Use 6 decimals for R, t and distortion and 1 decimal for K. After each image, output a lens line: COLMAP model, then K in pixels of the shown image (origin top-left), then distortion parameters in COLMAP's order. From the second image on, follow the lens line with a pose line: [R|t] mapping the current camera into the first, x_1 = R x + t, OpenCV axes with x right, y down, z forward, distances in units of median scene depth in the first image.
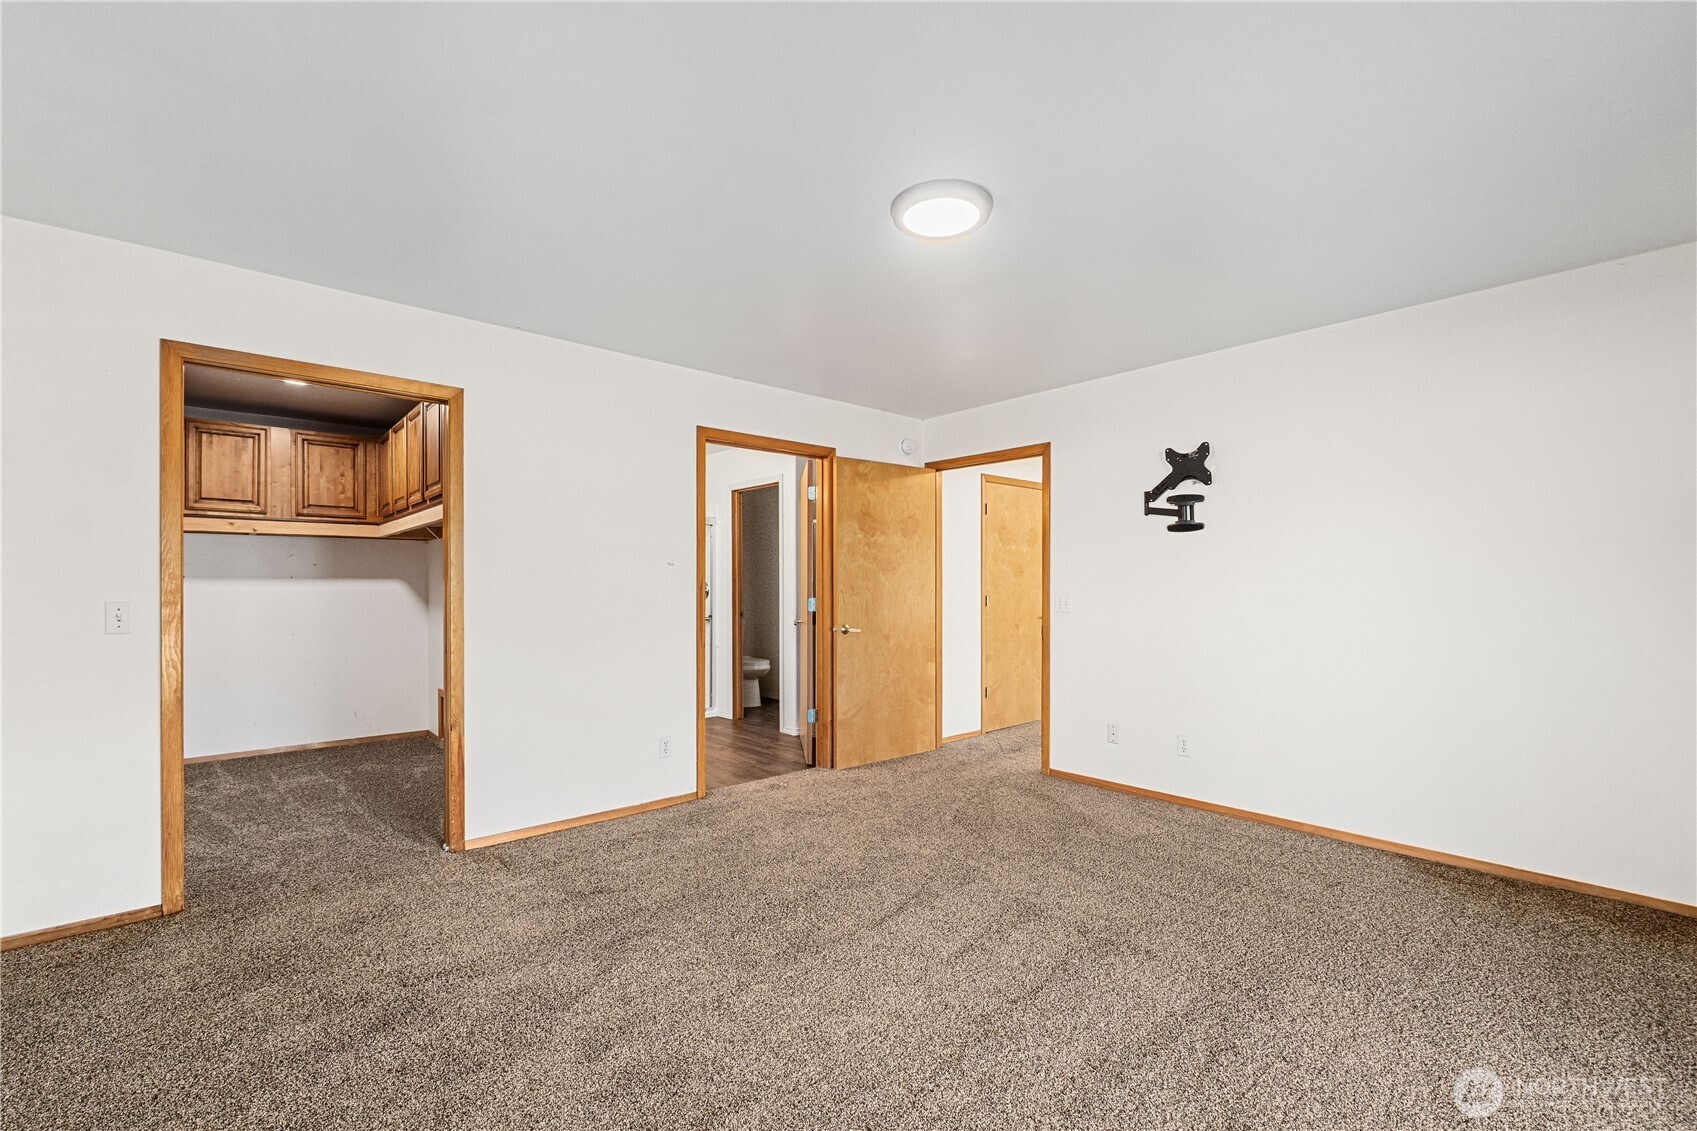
lens RADIAL K [[744.4, 0, 840.9], [0, 744.4, 580.1], [0, 0, 1]] dist [-0.001940, 0.000027]
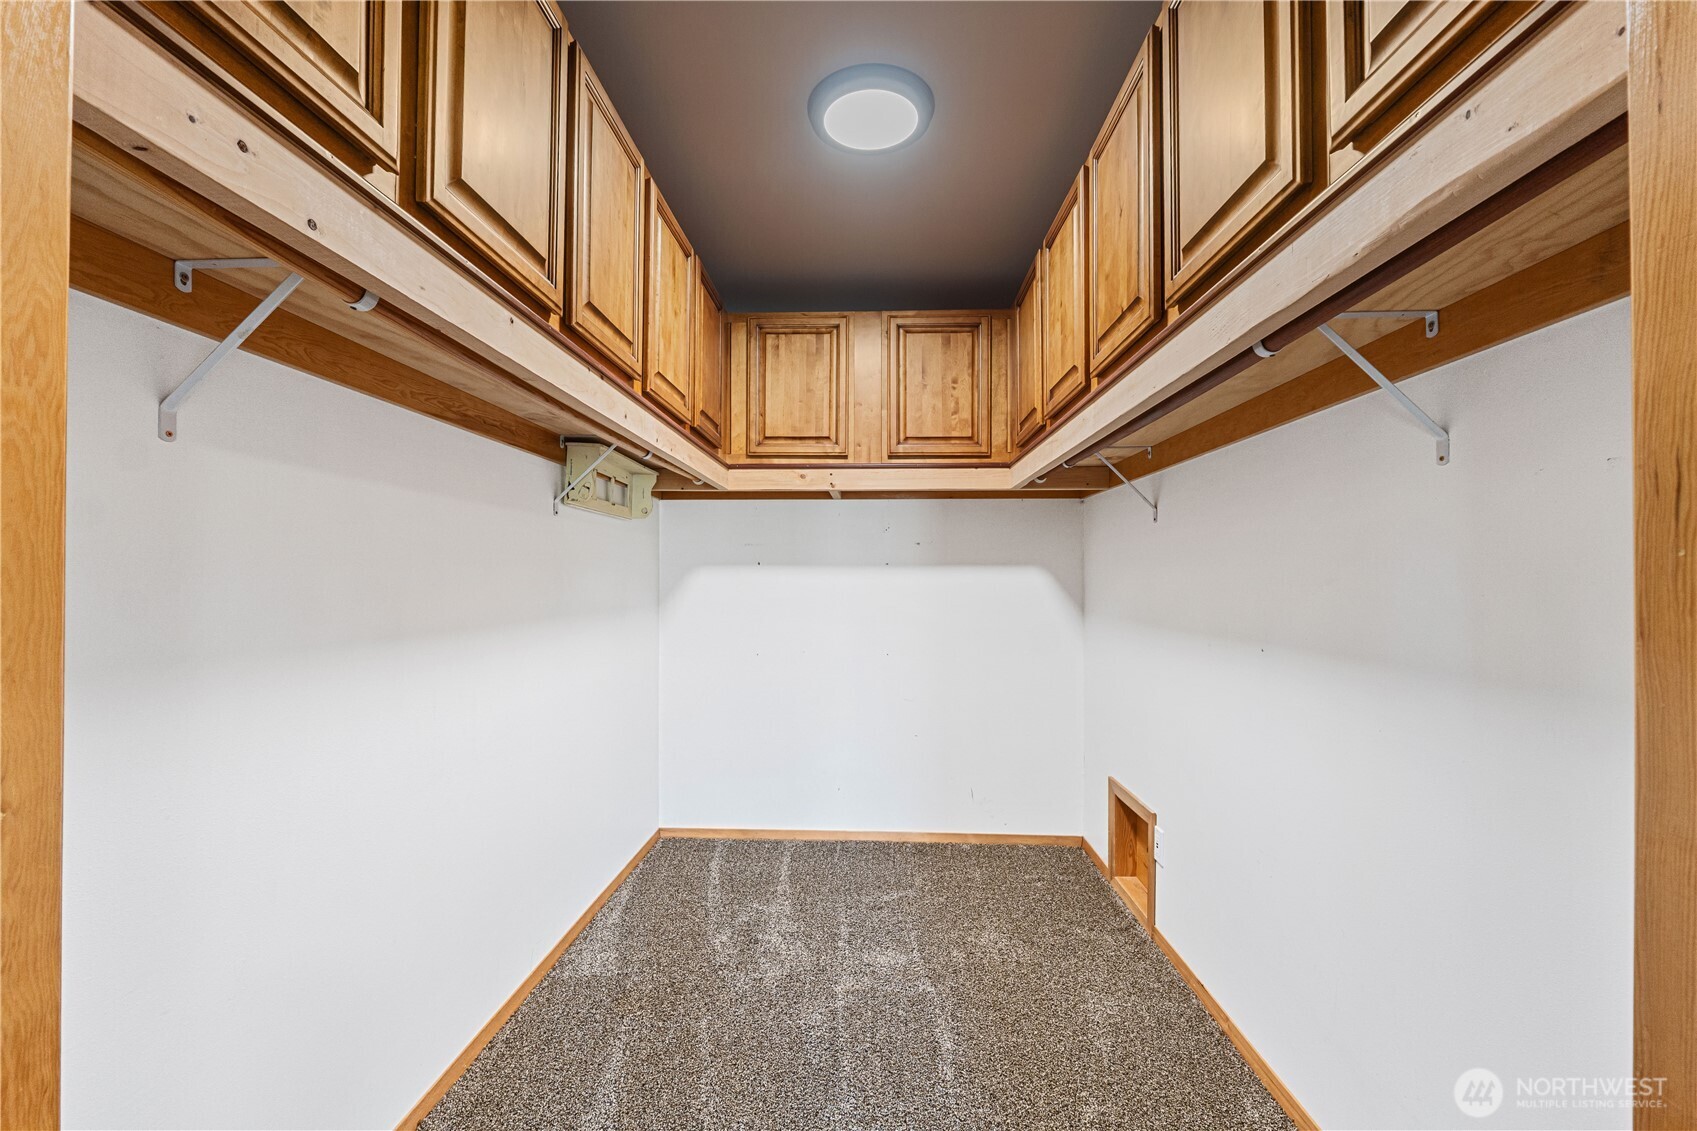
lens RADIAL K [[744.4, 0, 840.9], [0, 744.4, 580.1], [0, 0, 1]] dist [-0.001940, 0.000027]
pose [[0.732199, 0.005486, -0.681068, -0.361588], [0.000271, 0.999965, 0.008347, 0.004287], [0.681090, -0.006296, 0.732172, 0.546729]]
